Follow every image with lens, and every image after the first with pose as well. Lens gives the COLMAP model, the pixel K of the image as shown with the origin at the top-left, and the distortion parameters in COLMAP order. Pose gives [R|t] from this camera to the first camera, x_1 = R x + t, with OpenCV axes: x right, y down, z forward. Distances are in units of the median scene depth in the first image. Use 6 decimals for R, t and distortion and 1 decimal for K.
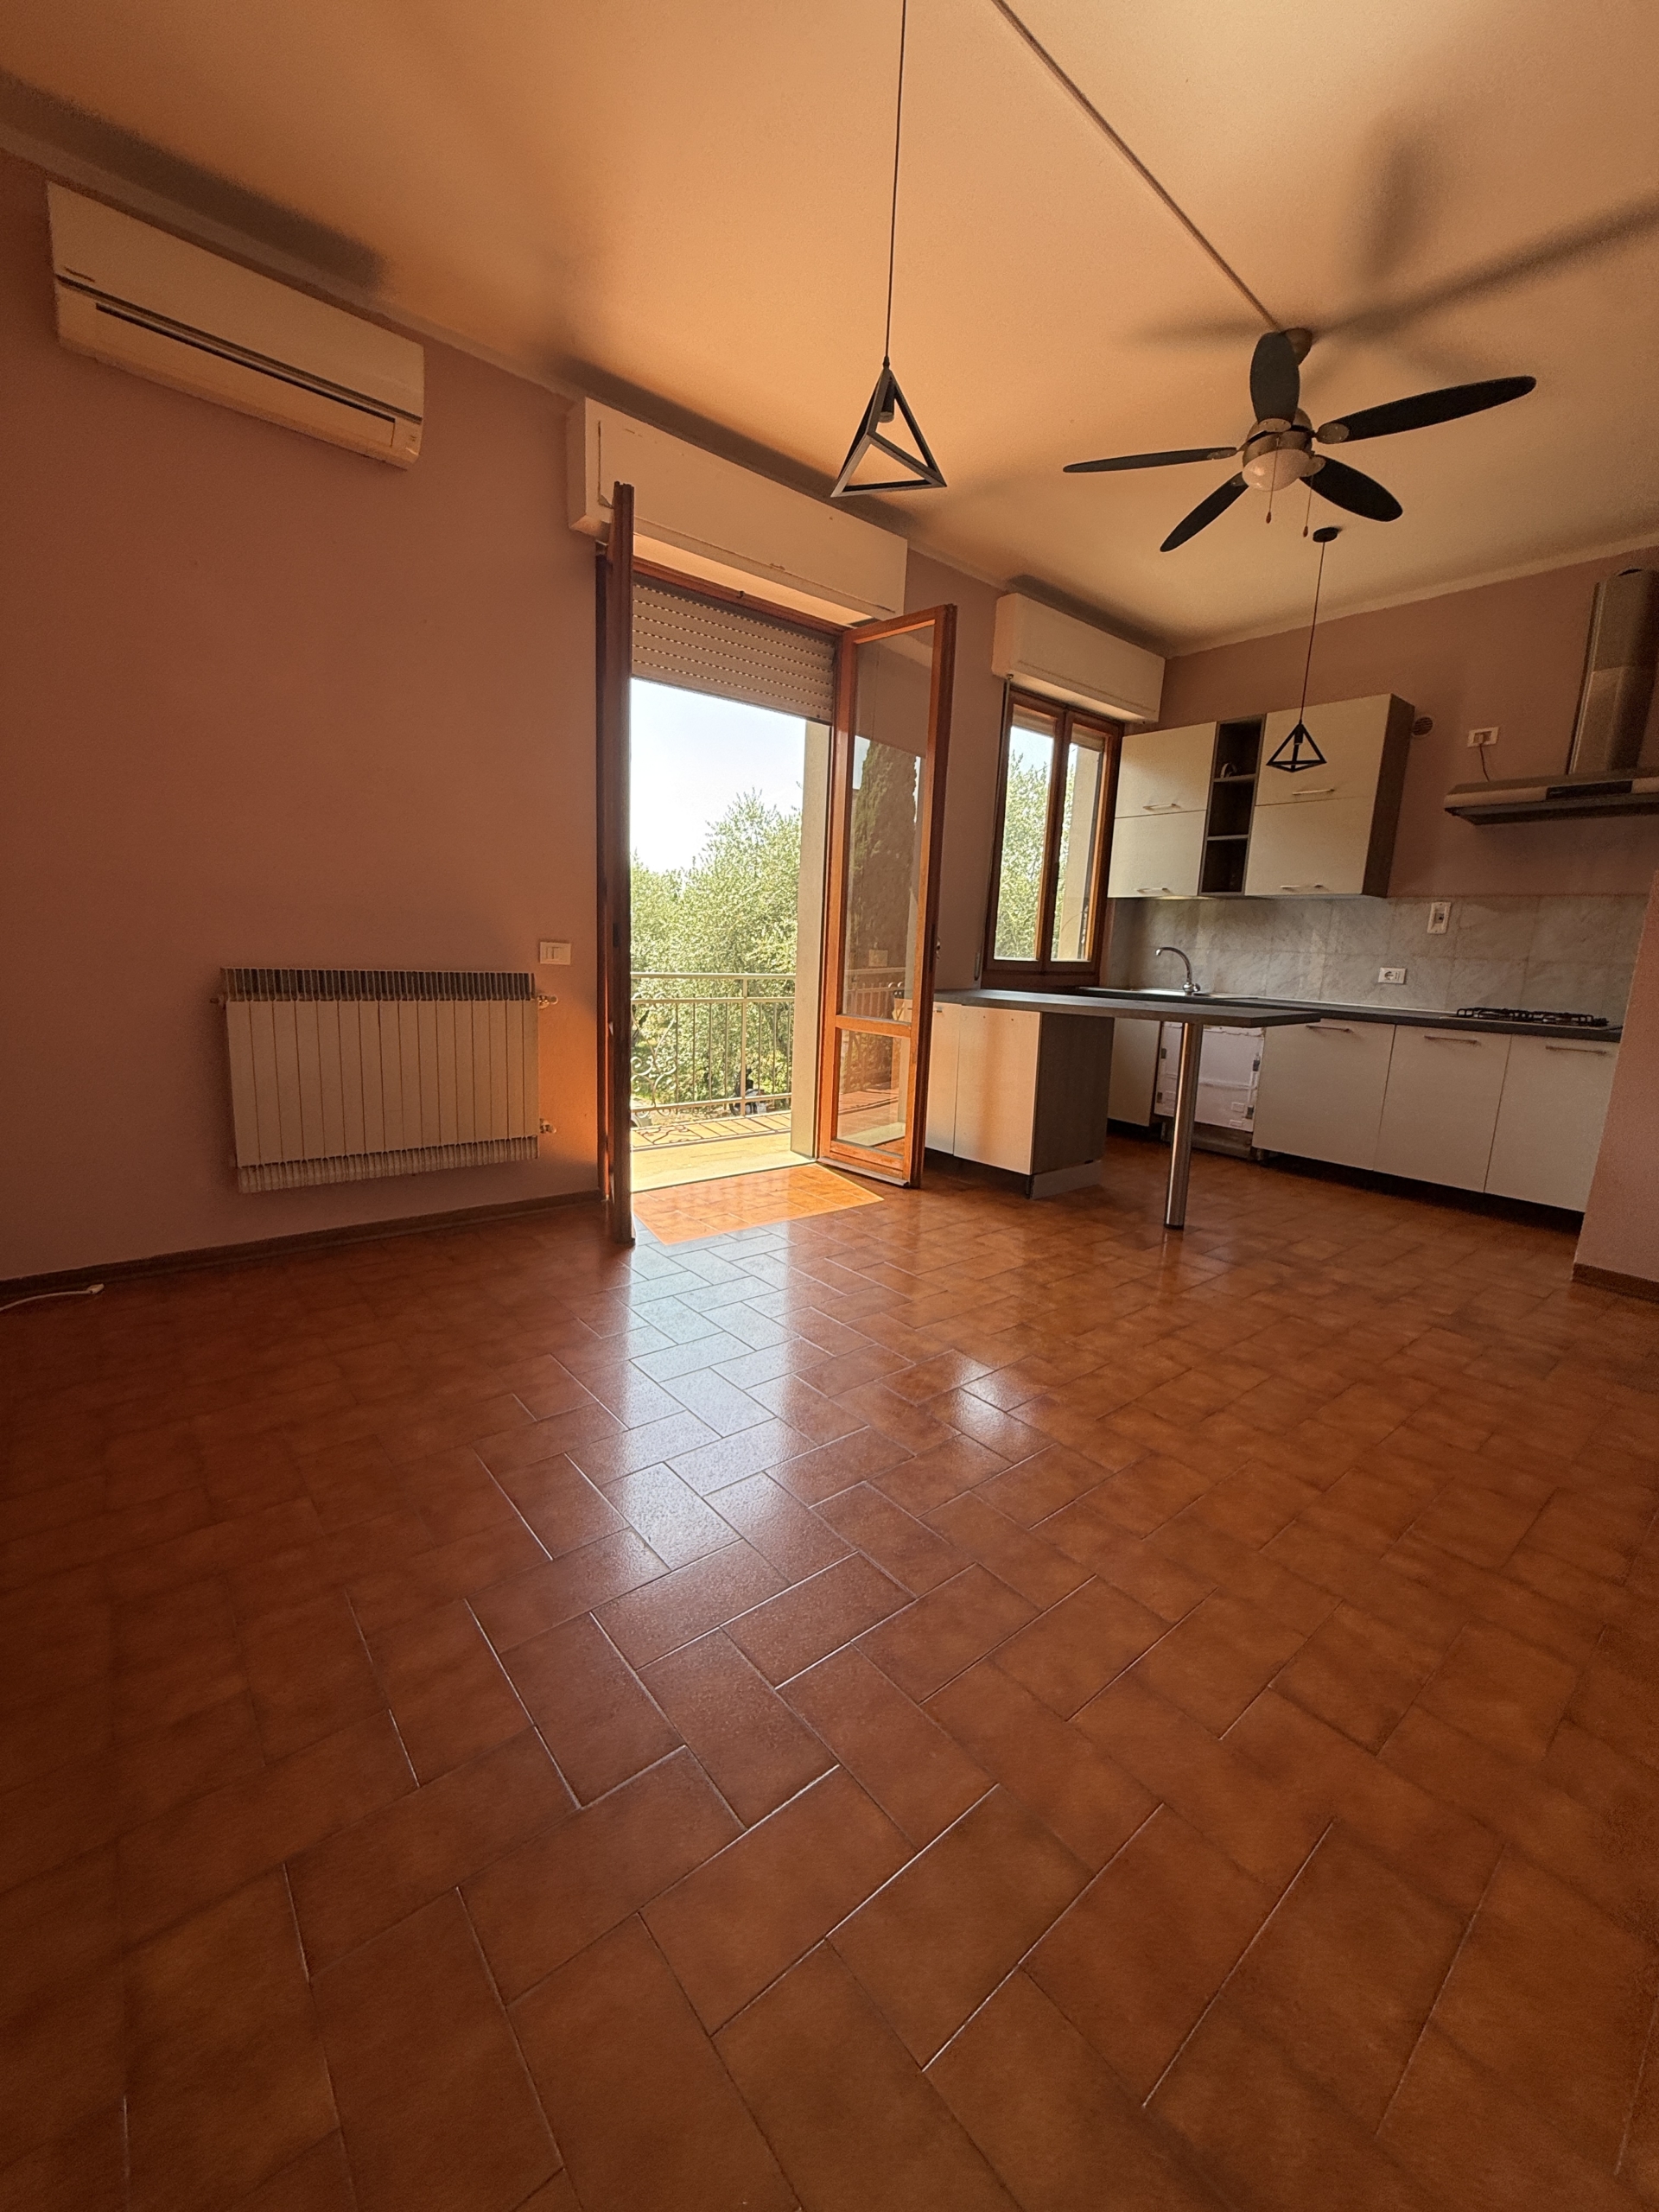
lens RADIAL K [[886.0, 0, 828.9], [0, 886.0, 1100.4], [0, 0, 1]] dist [0.000084, 0.000335]
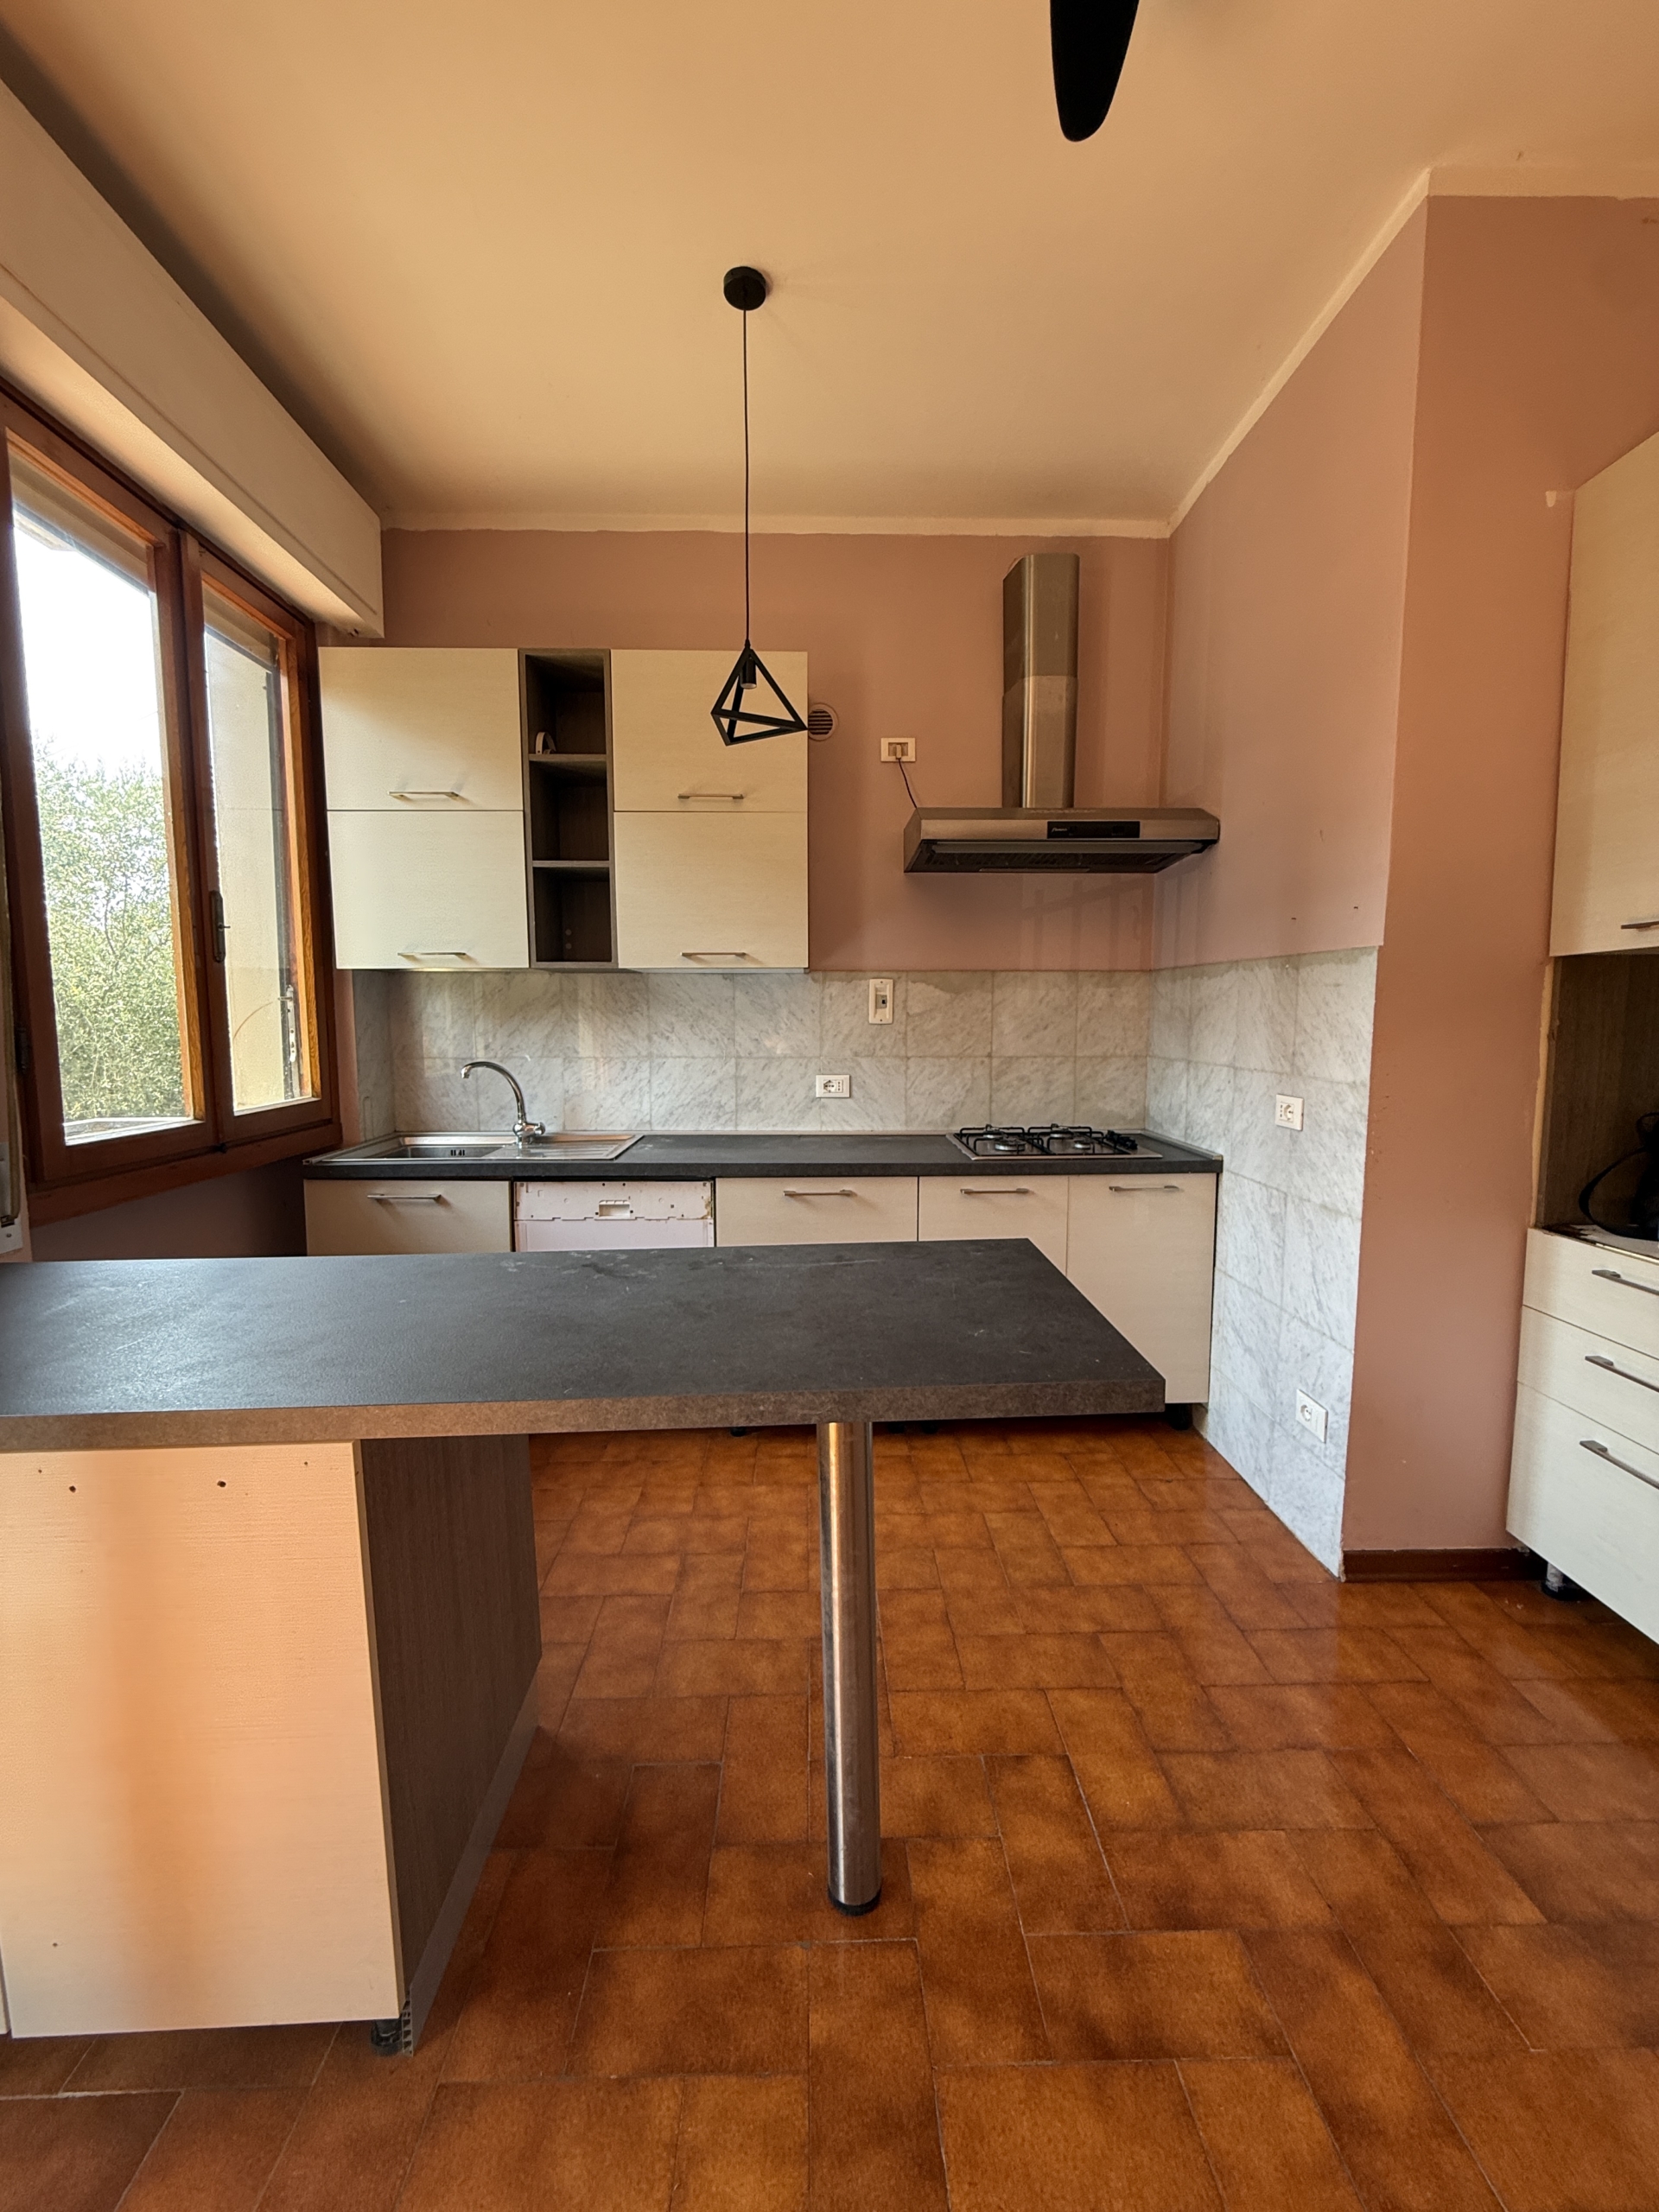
lens RADIAL K [[886.0, 0, 829.5], [0, 886.0, 1100.0], [0, 0, 1]] dist [0.000084, 0.000335]
pose [[0.617986, -0.118269, 0.777243, 0.107474], [0.165819, 0.985988, 0.018190, -0.140112], [-0.768504, 0.117640, 0.628938, 0.567507]]
